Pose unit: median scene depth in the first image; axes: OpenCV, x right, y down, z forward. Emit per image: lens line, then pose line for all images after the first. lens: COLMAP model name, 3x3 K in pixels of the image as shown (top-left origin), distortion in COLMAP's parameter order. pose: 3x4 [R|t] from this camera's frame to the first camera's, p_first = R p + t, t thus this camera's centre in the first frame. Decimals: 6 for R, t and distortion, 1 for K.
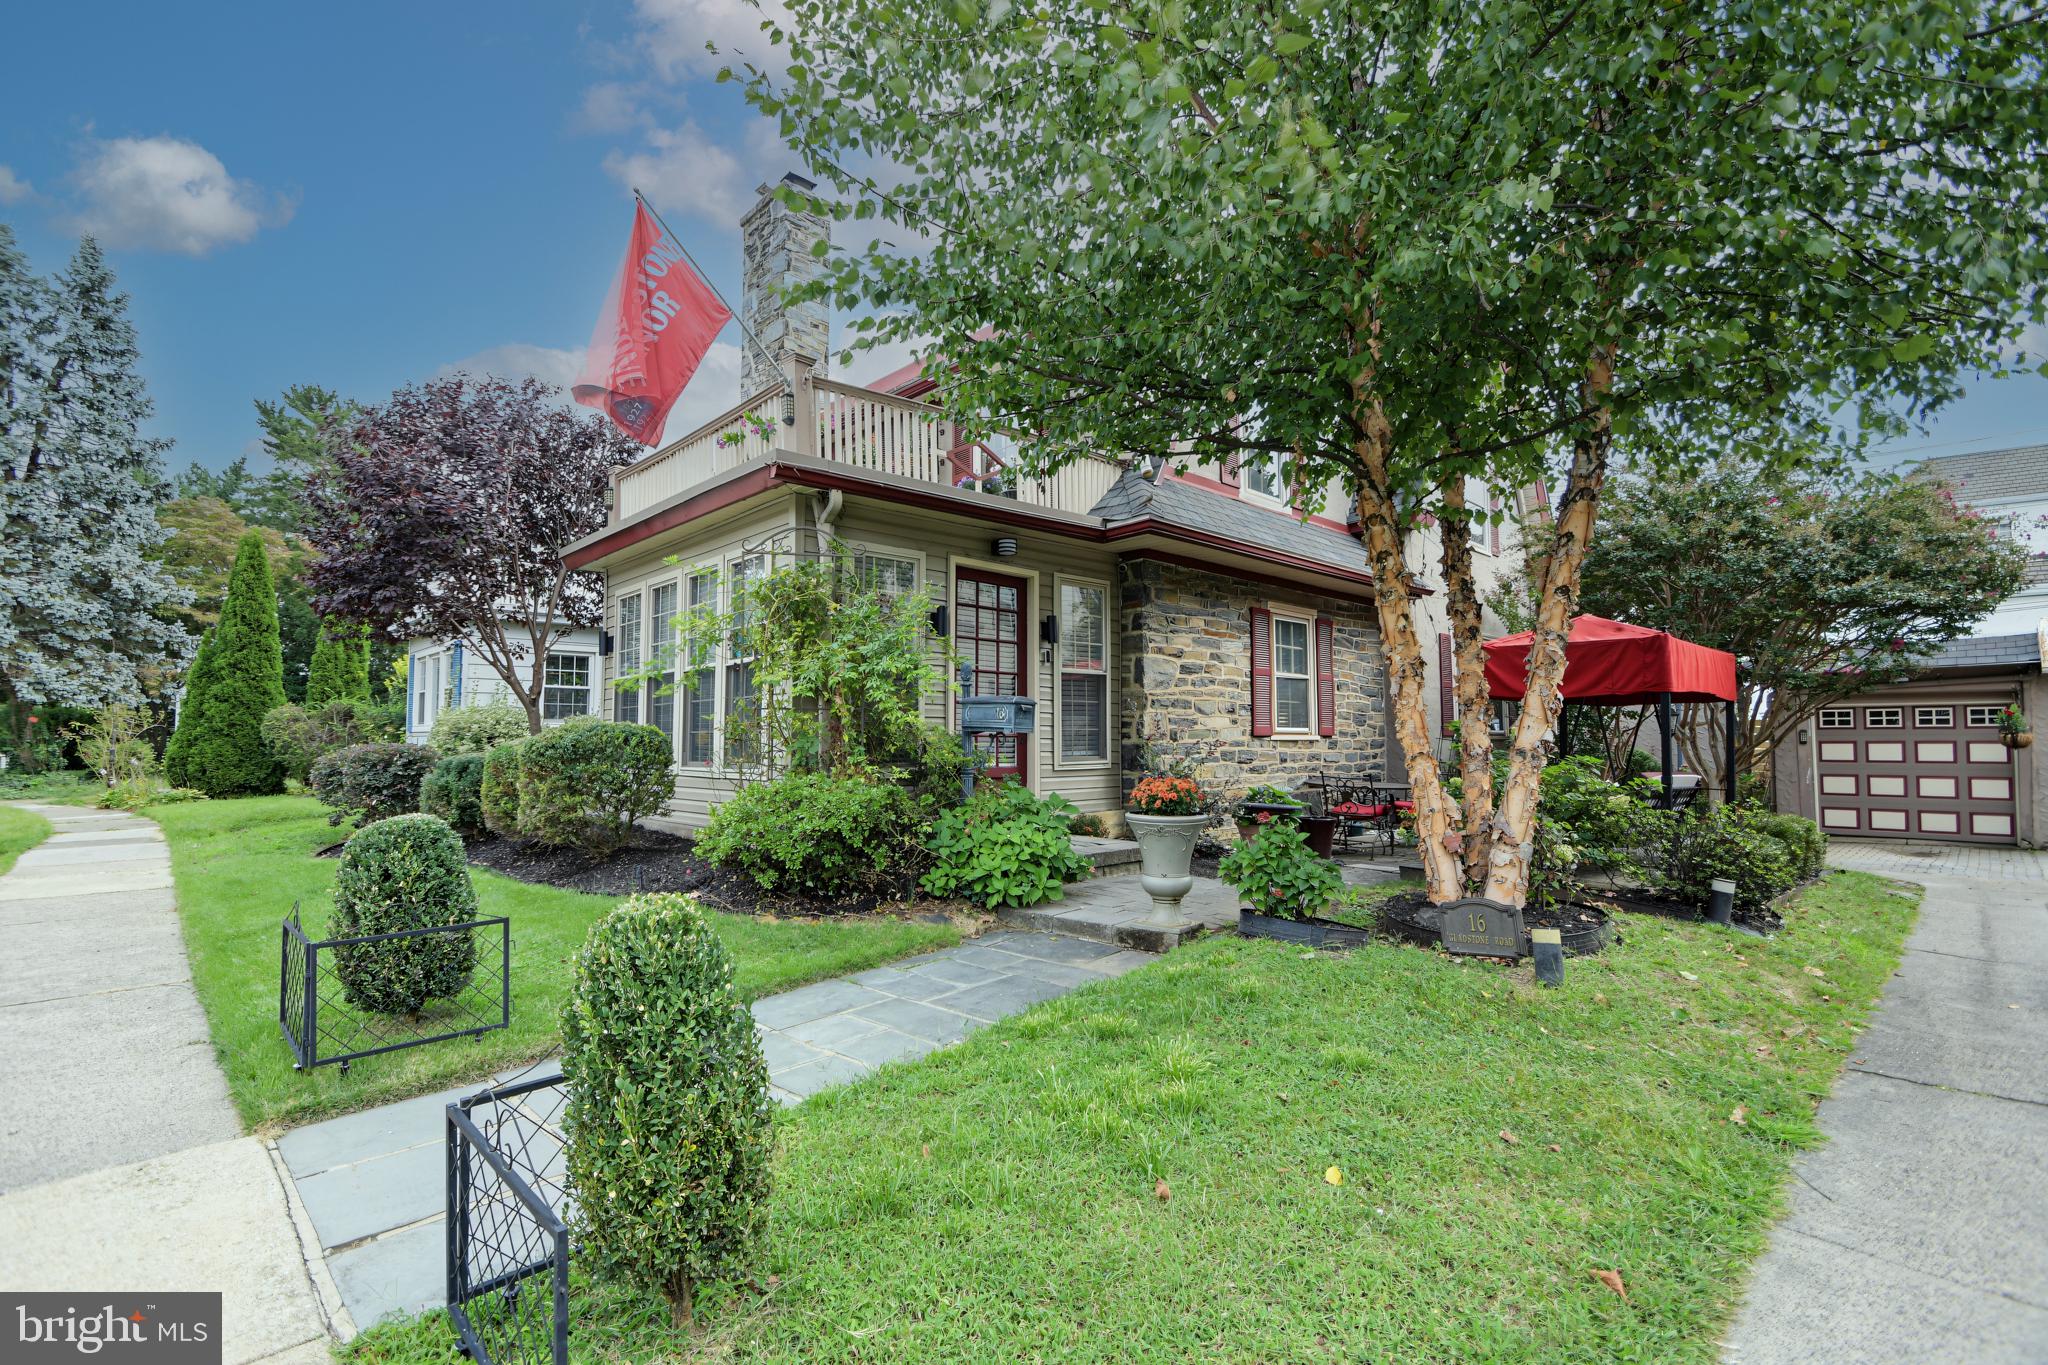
lens RADIAL K [[958.3, 0, 1027.7], [0, 958.3, 687.6], [0, 0, 1]] dist [0.003913, 0.000168]
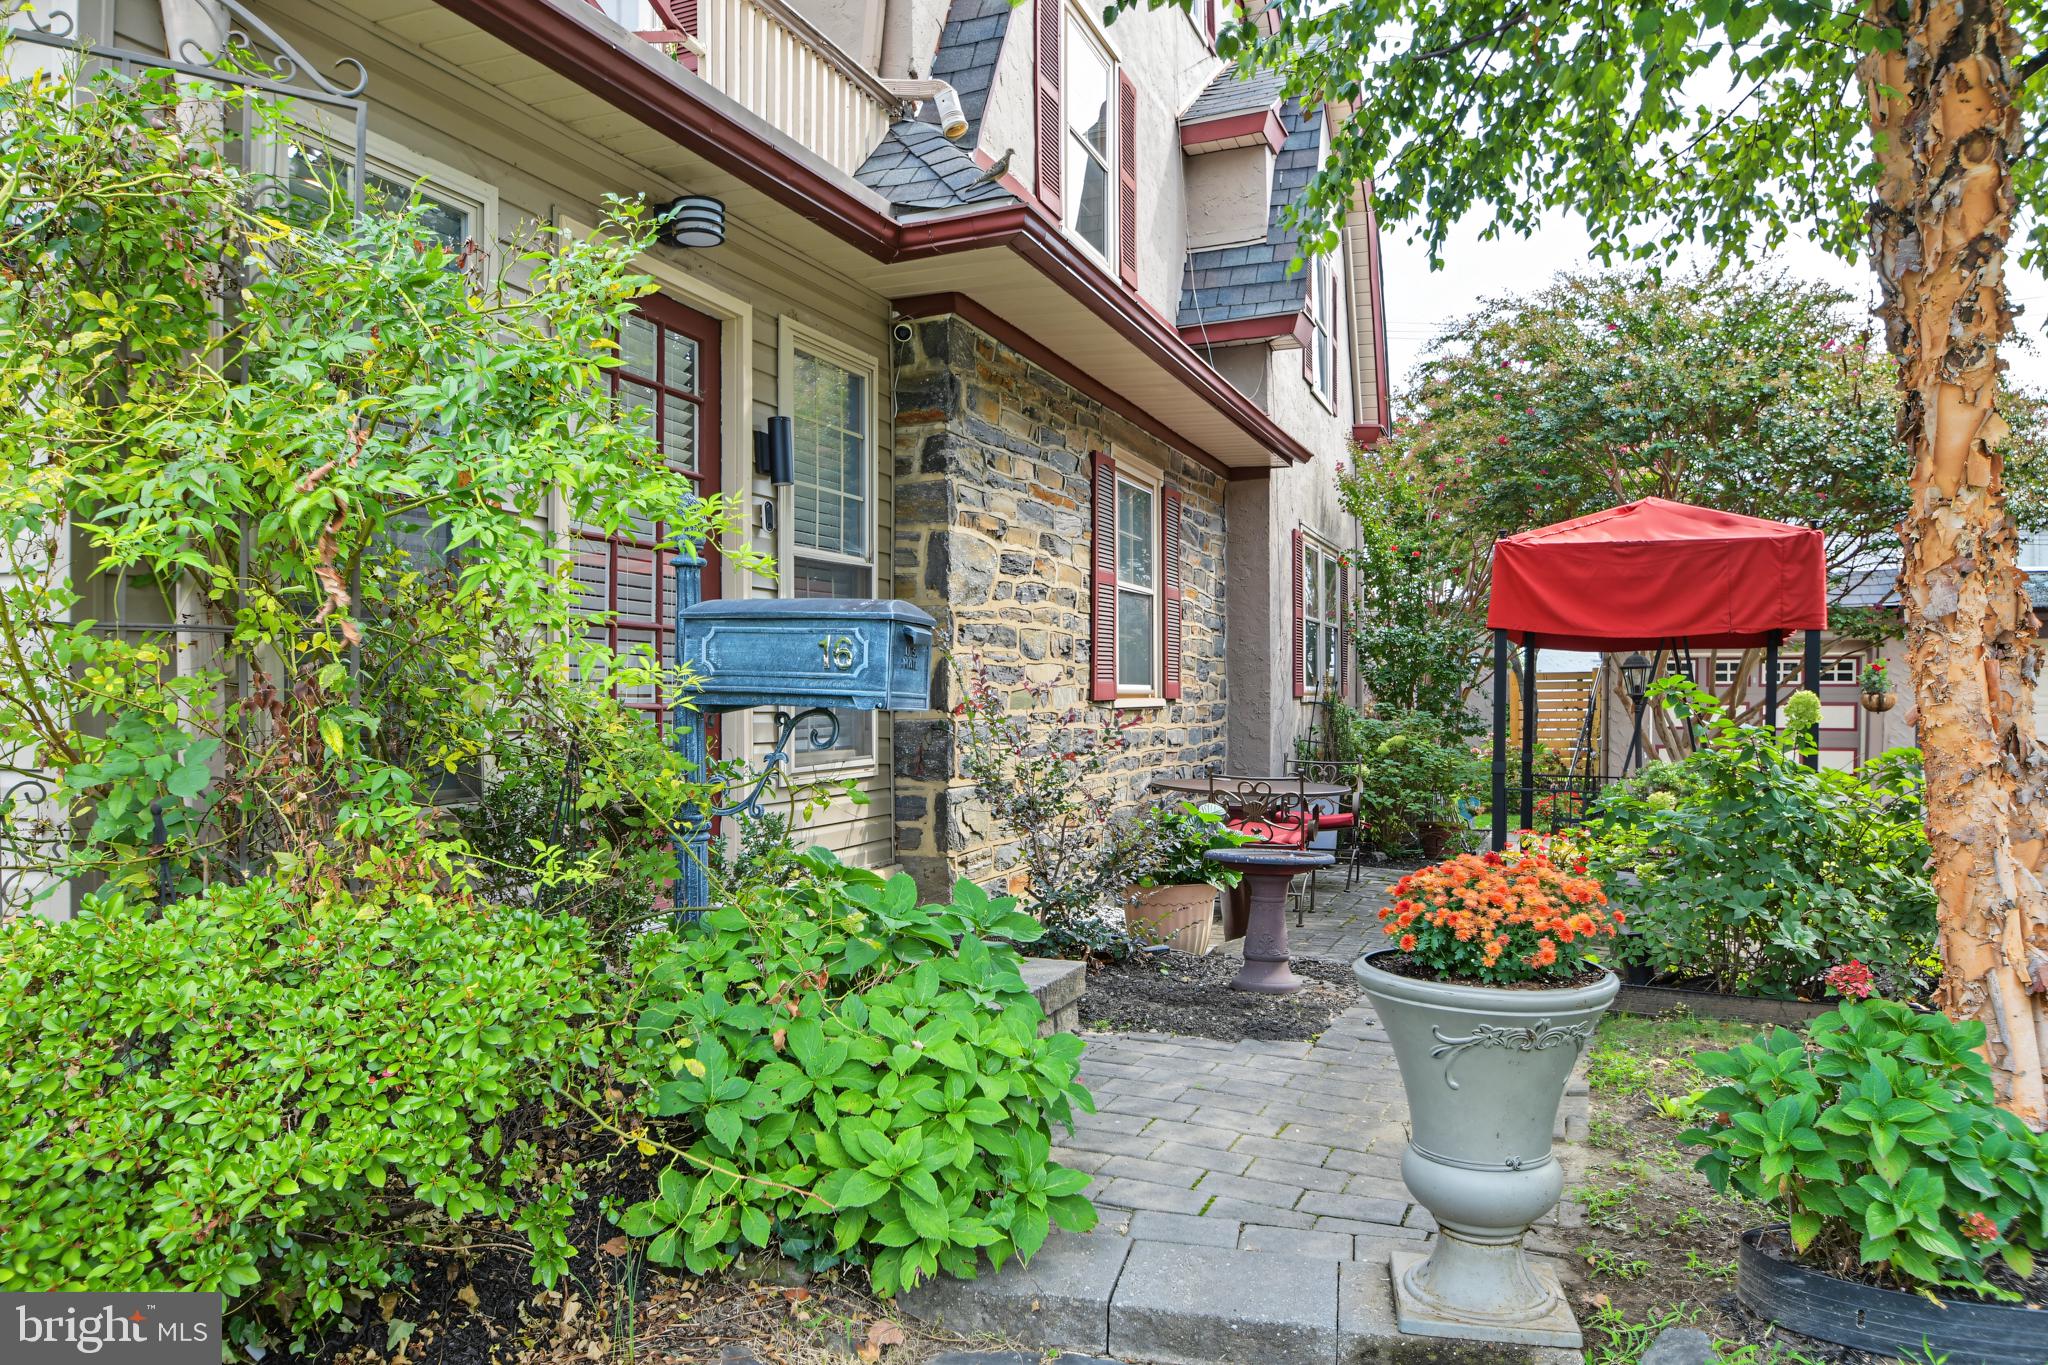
lens RADIAL K [[1375.9, 0, 1028.2], [0, 1375.9, 697.3], [0, 0, 1]] dist [-0.006437, -0.000456]
pose [[0.915174, -0.004001, 0.403038, -0.096224], [-0.018350, 0.998500, 0.051579, 0.010881], [-0.402640, -0.054600, 0.913729, 0.334065]]
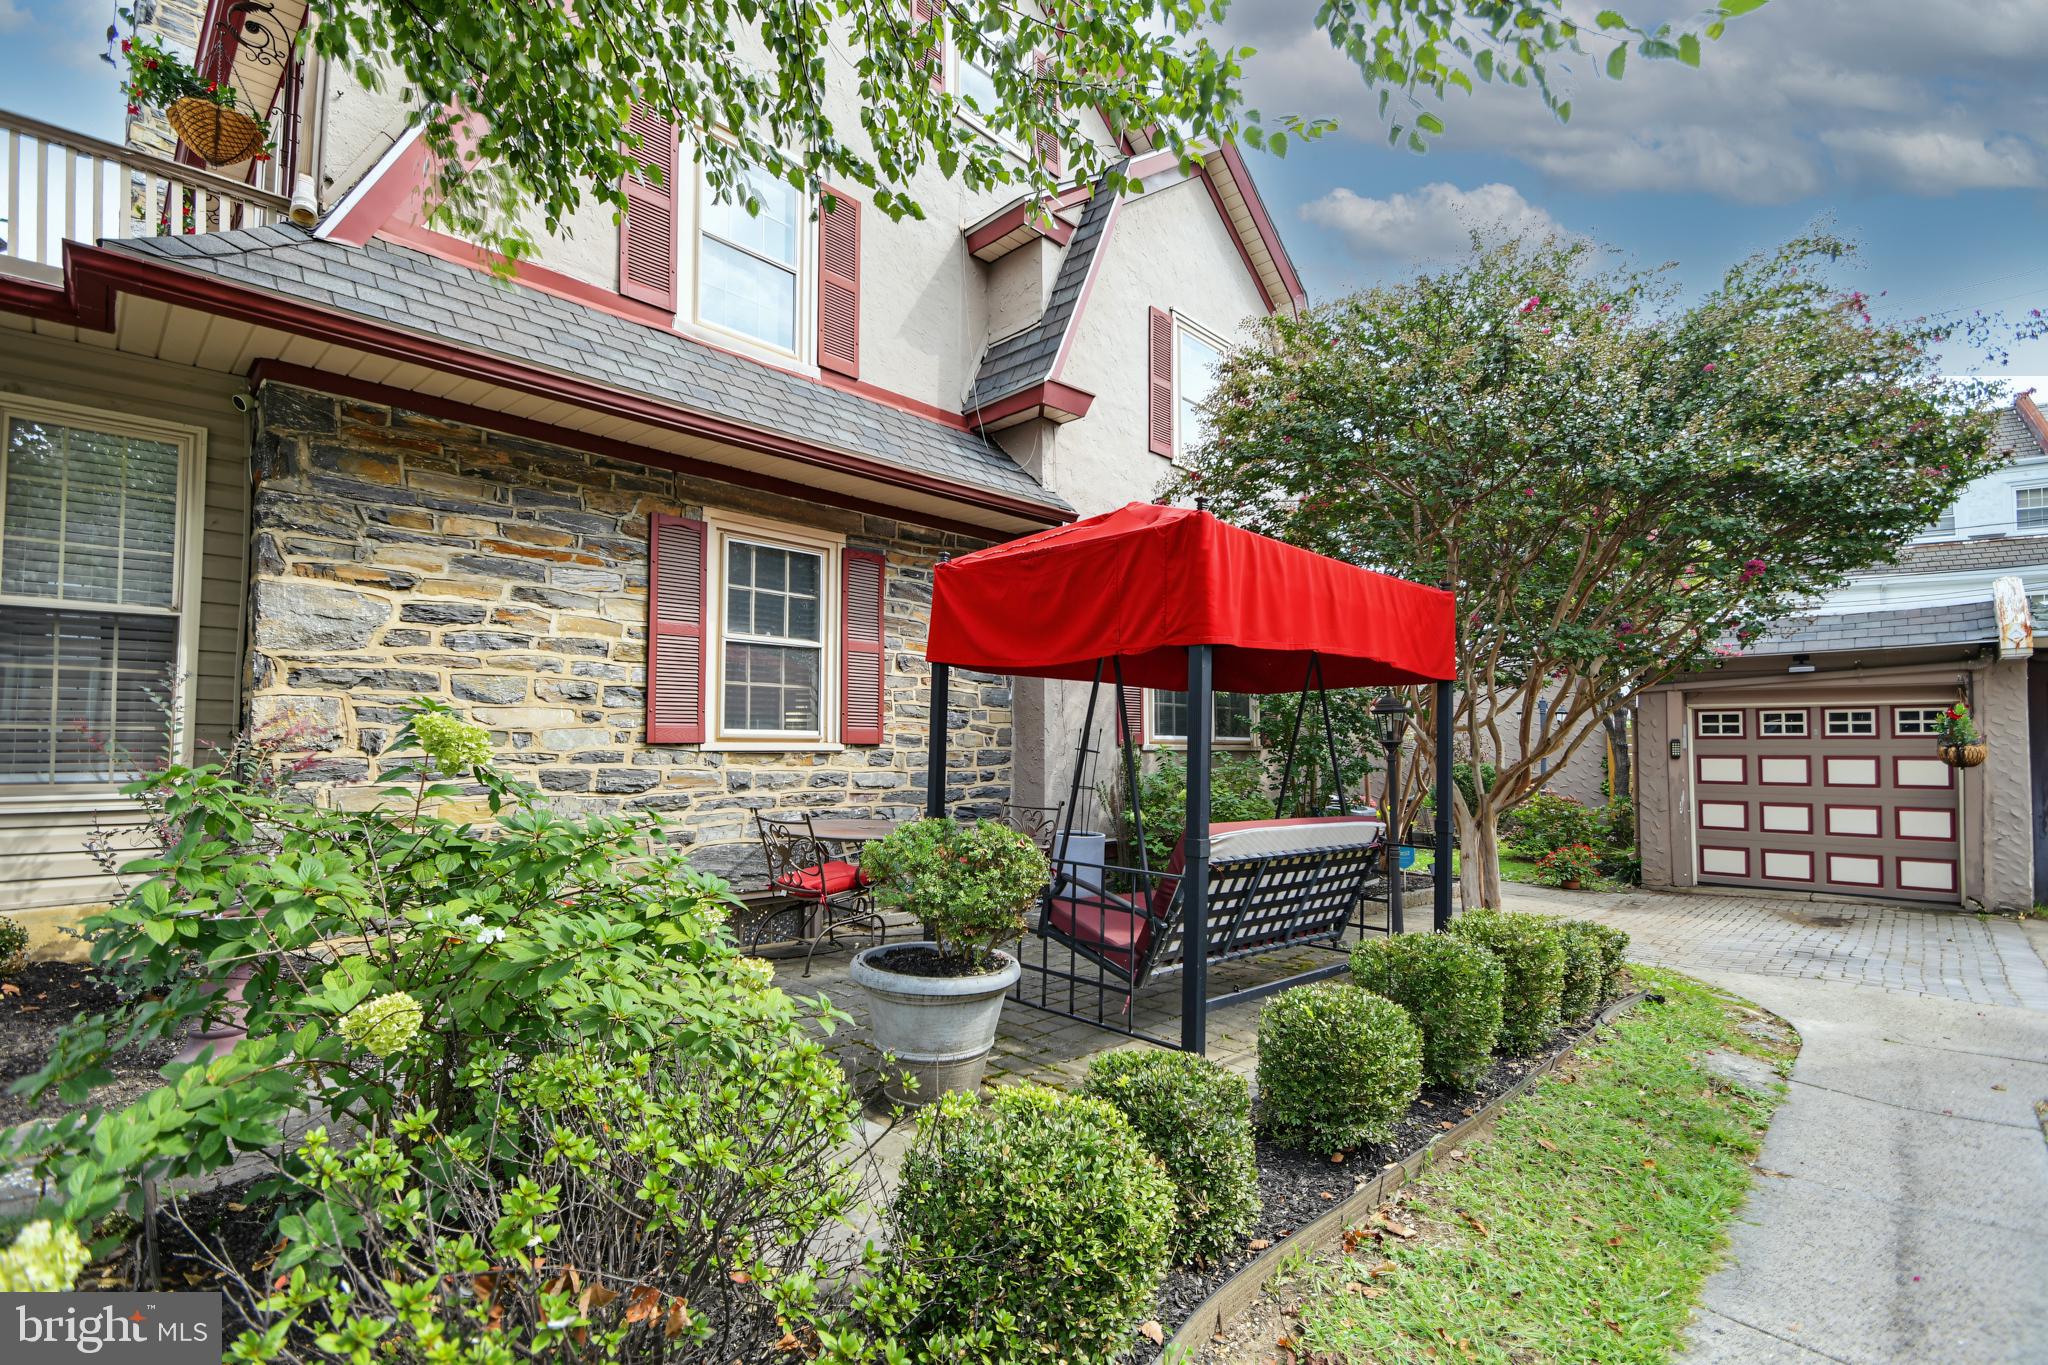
lens RADIAL K [[958.3, 0, 1031.5], [0, 958.3, 700.6], [0, 0, 1]] dist [0.003913, 0.000168]
pose [[0.999326, 0.007650, 0.035909, 0.437052], [-0.007939, 0.999937, 0.007910, 0.019275], [-0.035846, -0.008189, 0.999324, 0.436776]]
